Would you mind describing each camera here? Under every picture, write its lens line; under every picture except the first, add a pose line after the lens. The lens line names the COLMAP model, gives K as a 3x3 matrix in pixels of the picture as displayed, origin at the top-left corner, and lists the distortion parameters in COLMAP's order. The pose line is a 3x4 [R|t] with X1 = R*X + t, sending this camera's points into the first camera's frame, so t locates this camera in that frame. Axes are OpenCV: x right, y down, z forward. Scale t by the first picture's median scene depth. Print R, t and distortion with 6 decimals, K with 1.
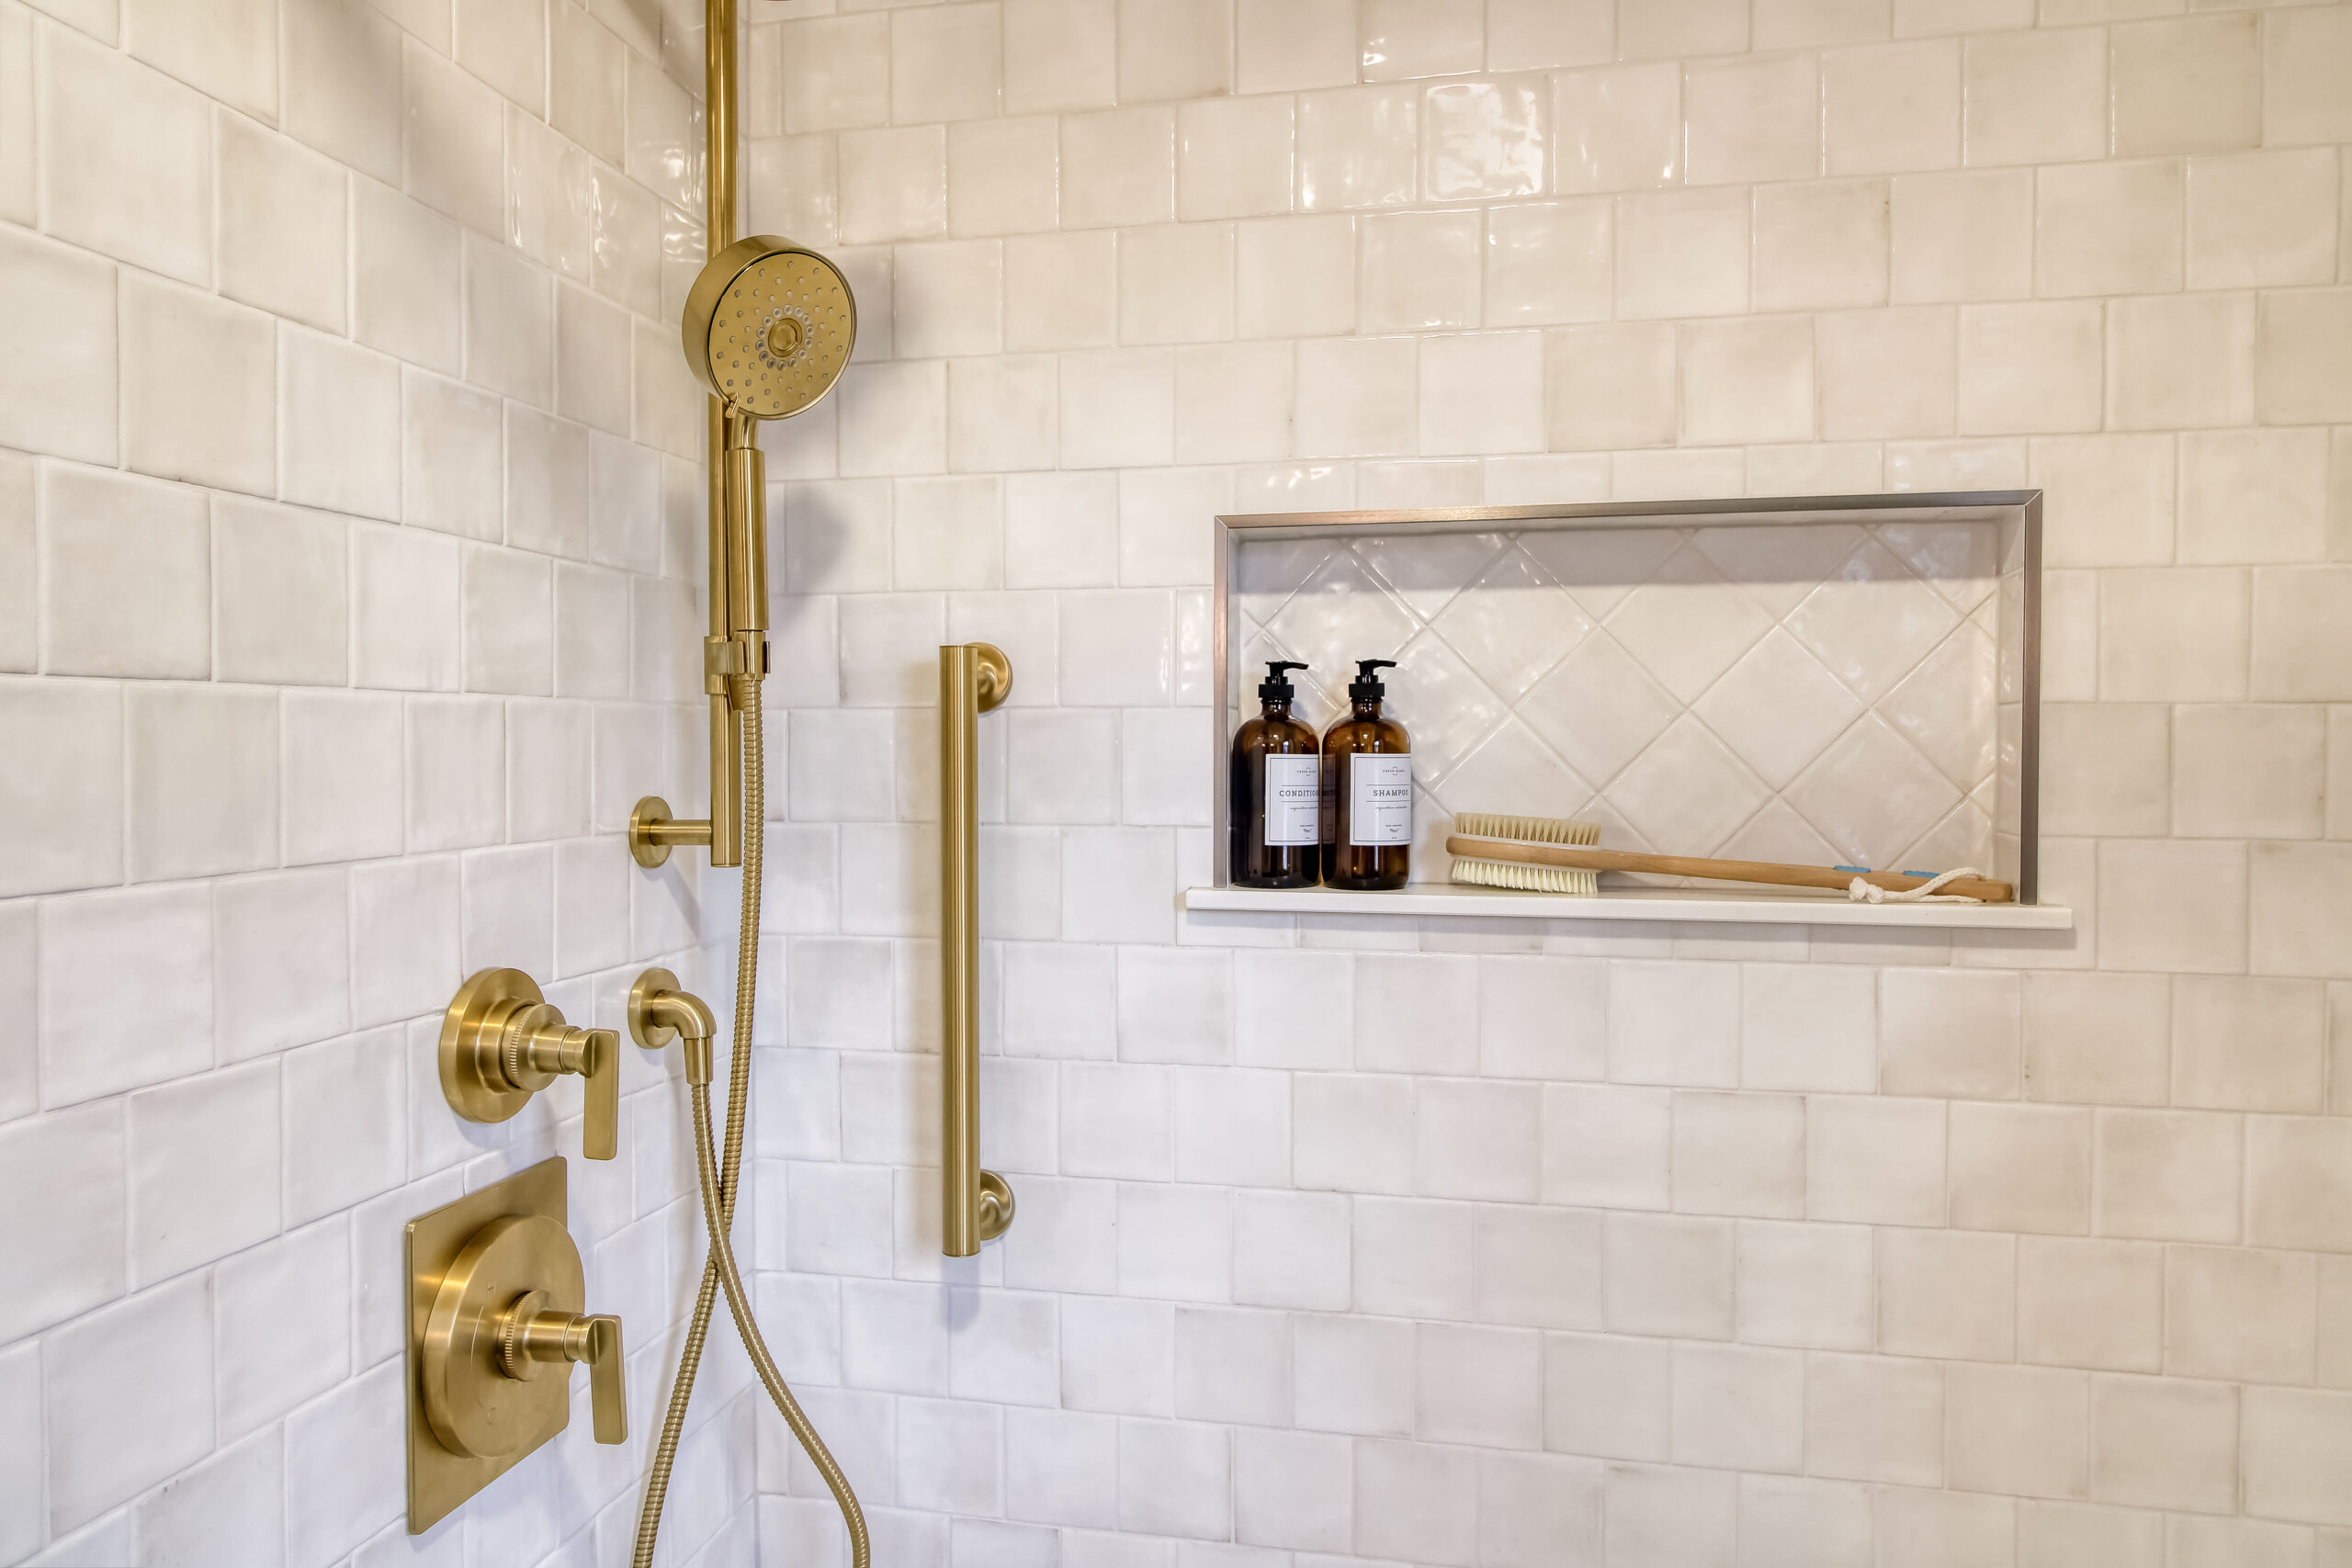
lens RADIAL K [[1612.9, 0, 1138.6], [0, 1612.9, 826.1], [0, 0, 1]] dist [0.006116, -0.006863]
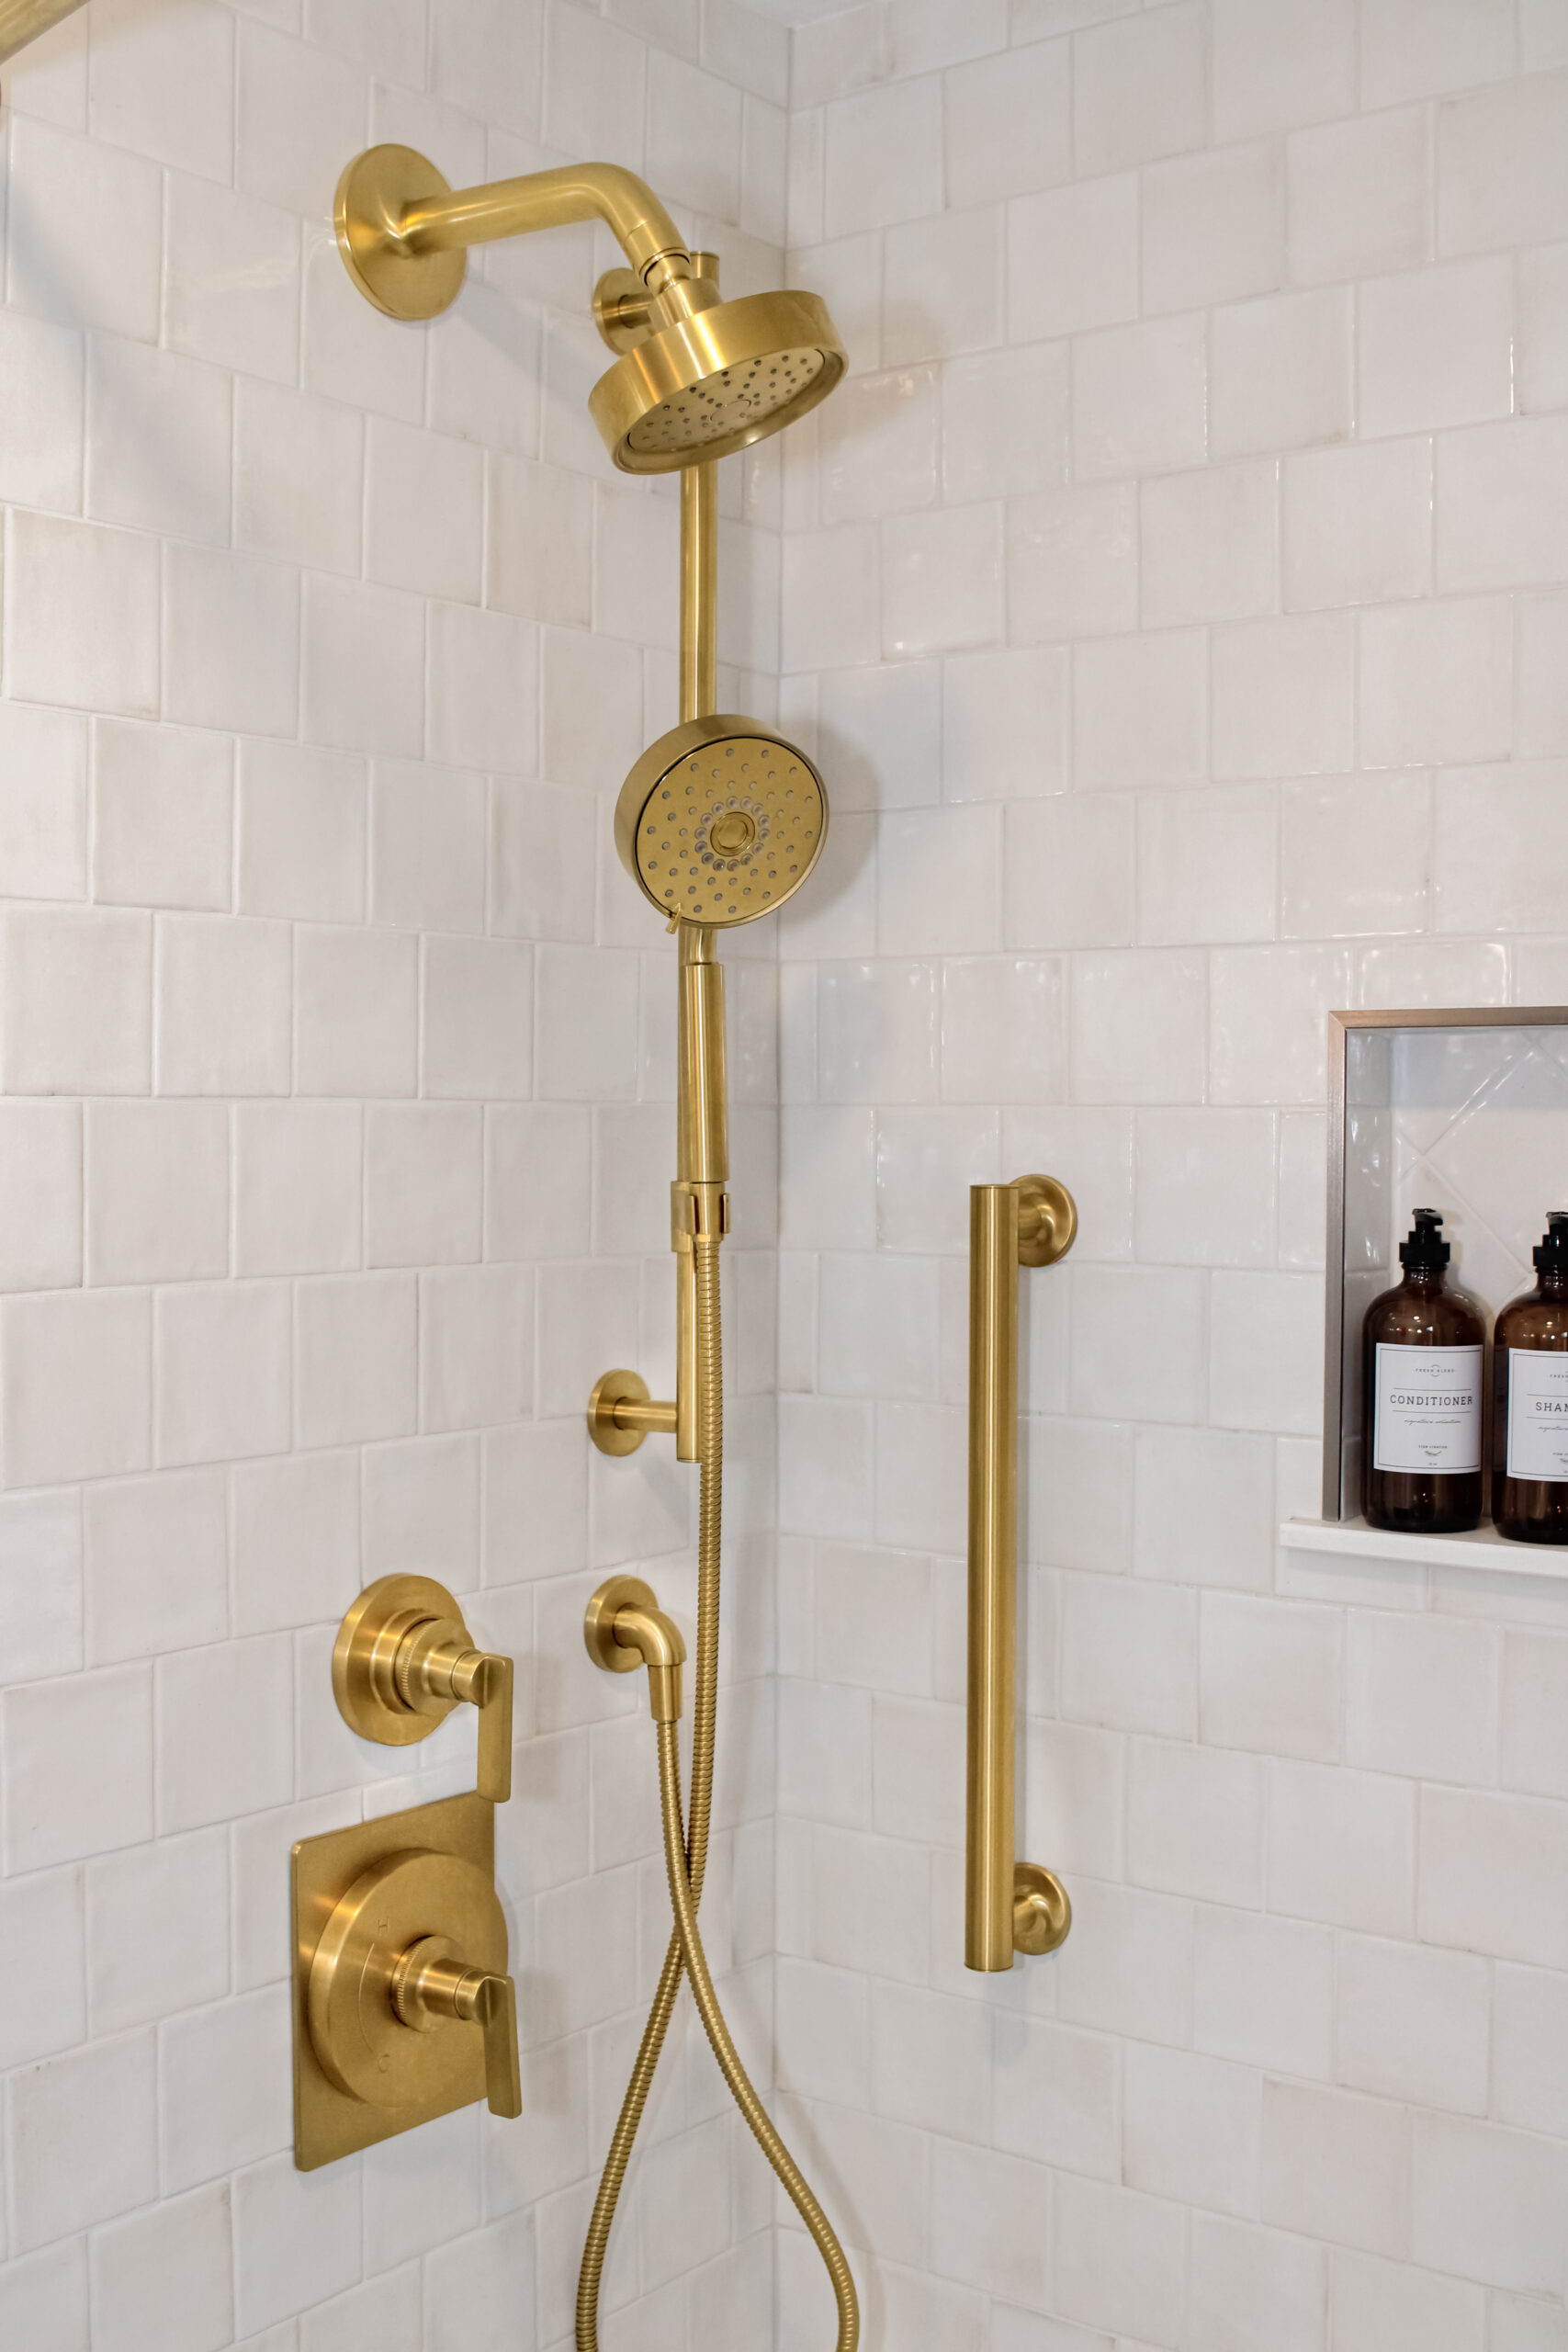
lens RADIAL K [[2846.3, 0, 782.9], [0, 2846.3, 1272.6], [0, 0, 1]] dist [-0.125872, 0.052920]
pose [[0.893814, 0.032732, -0.447241, 0.443209], [-0.021781, 0.999324, 0.029608, -0.118203], [0.447908, -0.016722, 0.893923, -0.277304]]
